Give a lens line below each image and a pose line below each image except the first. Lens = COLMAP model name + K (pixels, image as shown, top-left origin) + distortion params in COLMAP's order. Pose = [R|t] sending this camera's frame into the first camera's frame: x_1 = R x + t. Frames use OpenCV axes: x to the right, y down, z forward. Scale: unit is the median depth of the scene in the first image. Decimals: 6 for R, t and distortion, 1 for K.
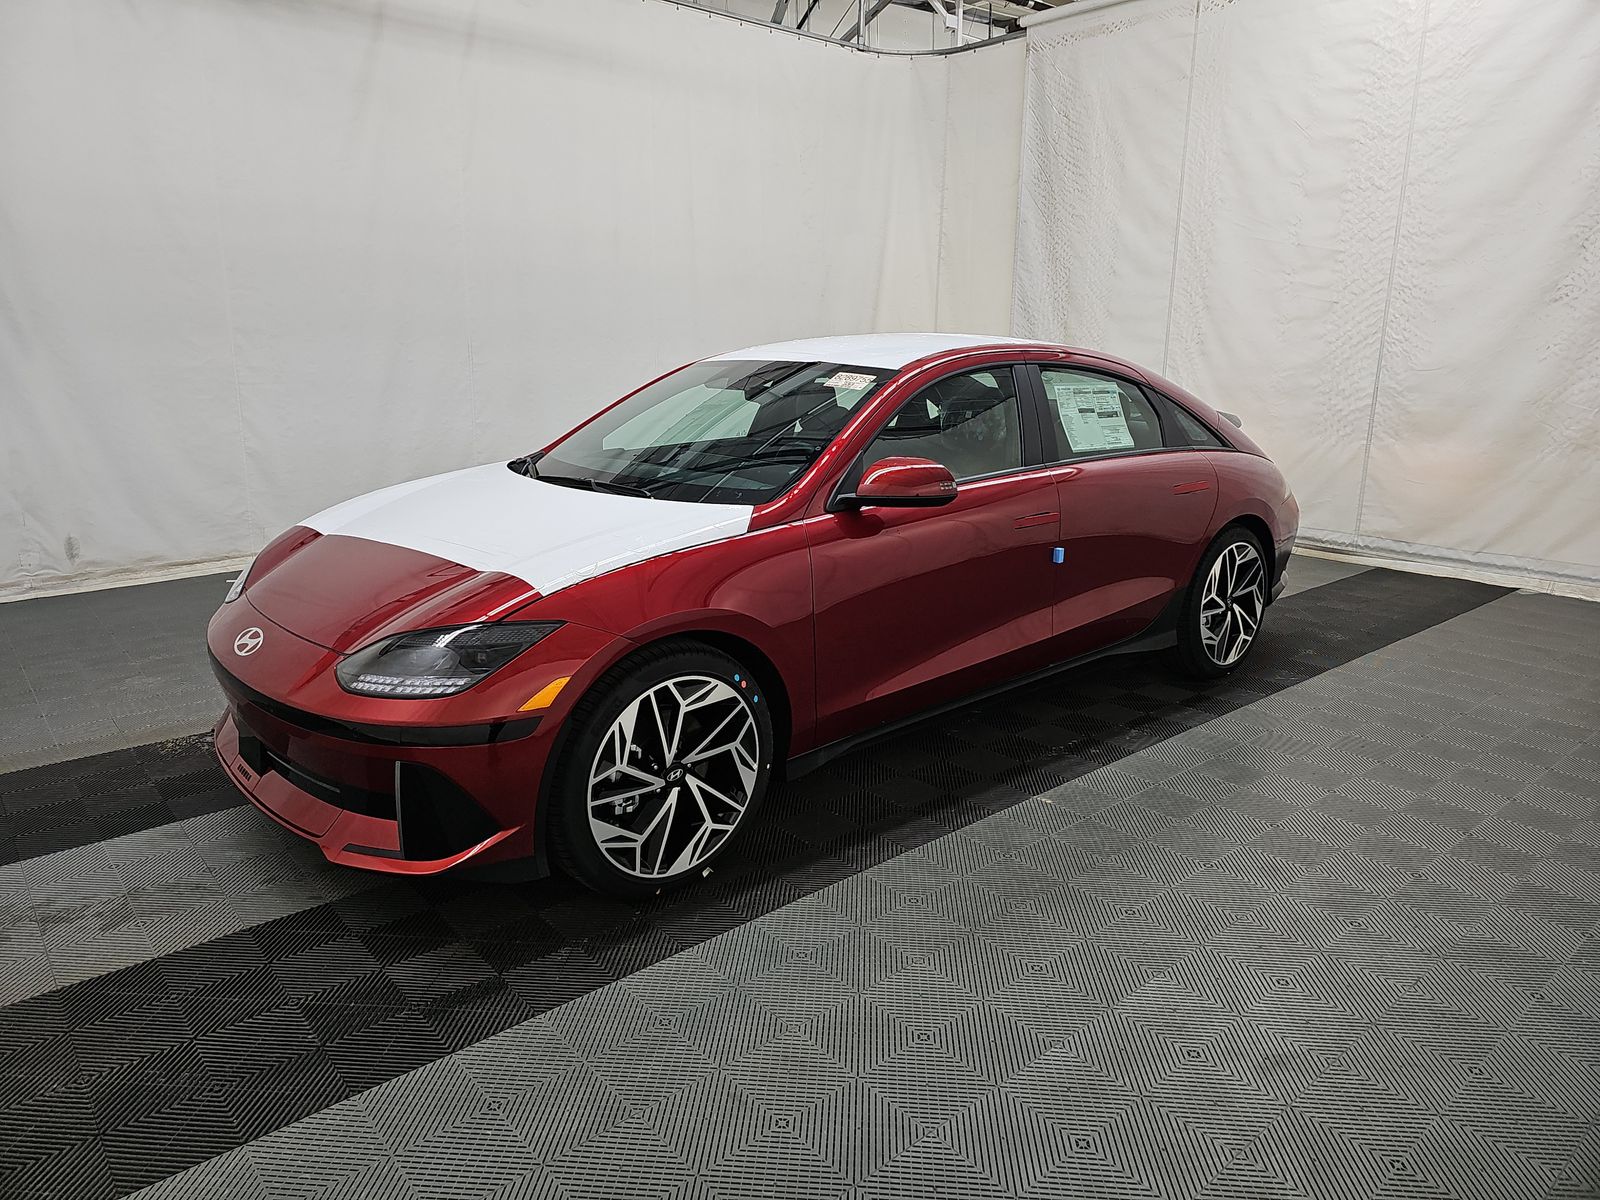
lens RADIAL K [[1058.9, 0, 816.6], [0, 1058.9, 599.1], [0, 0, 1]] dist [0.074252, -0.057359]
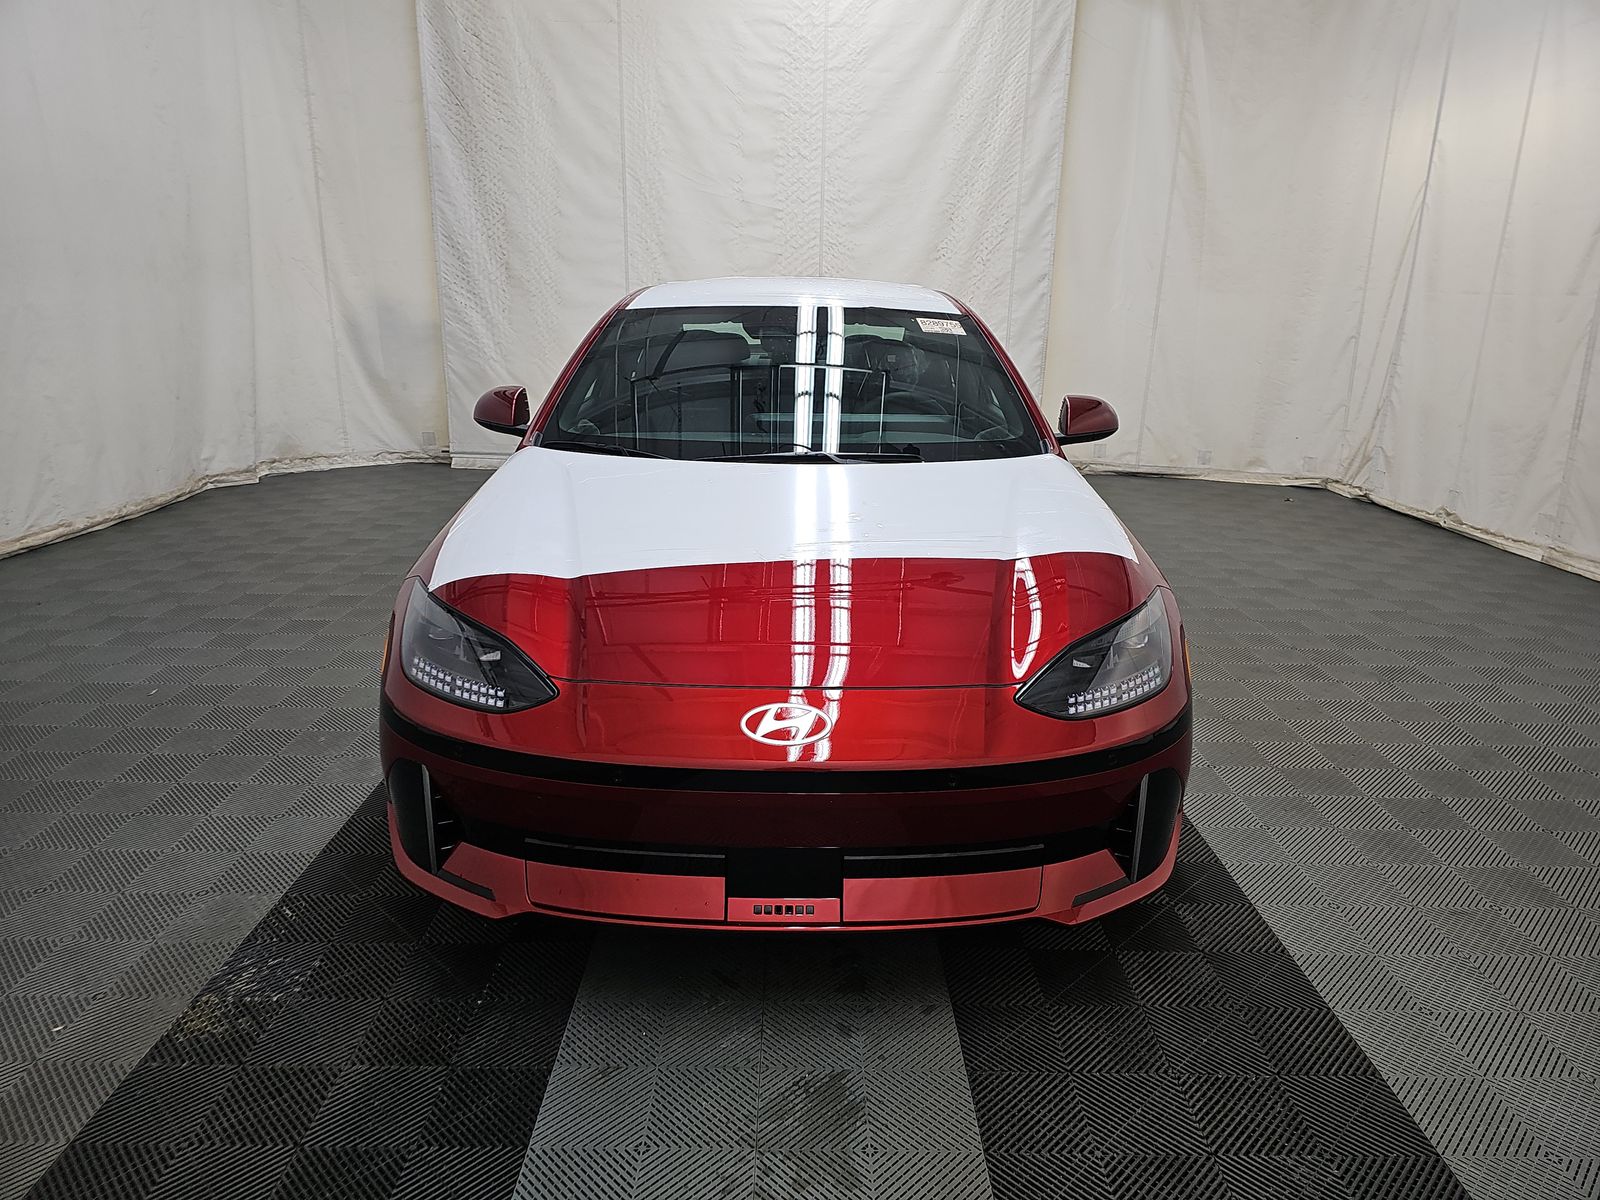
lens RADIAL K [[1058.9, 0, 816.6], [0, 1058.9, 599.1], [0, 0, 1]] dist [0.074252, -0.057359]
pose [[0.659499, -0.207825, 0.722405, -0.410081], [0.169966, 0.977361, 0.126006, -0.051510], [-0.732238, 0.039684, 0.679892, 0.207949]]
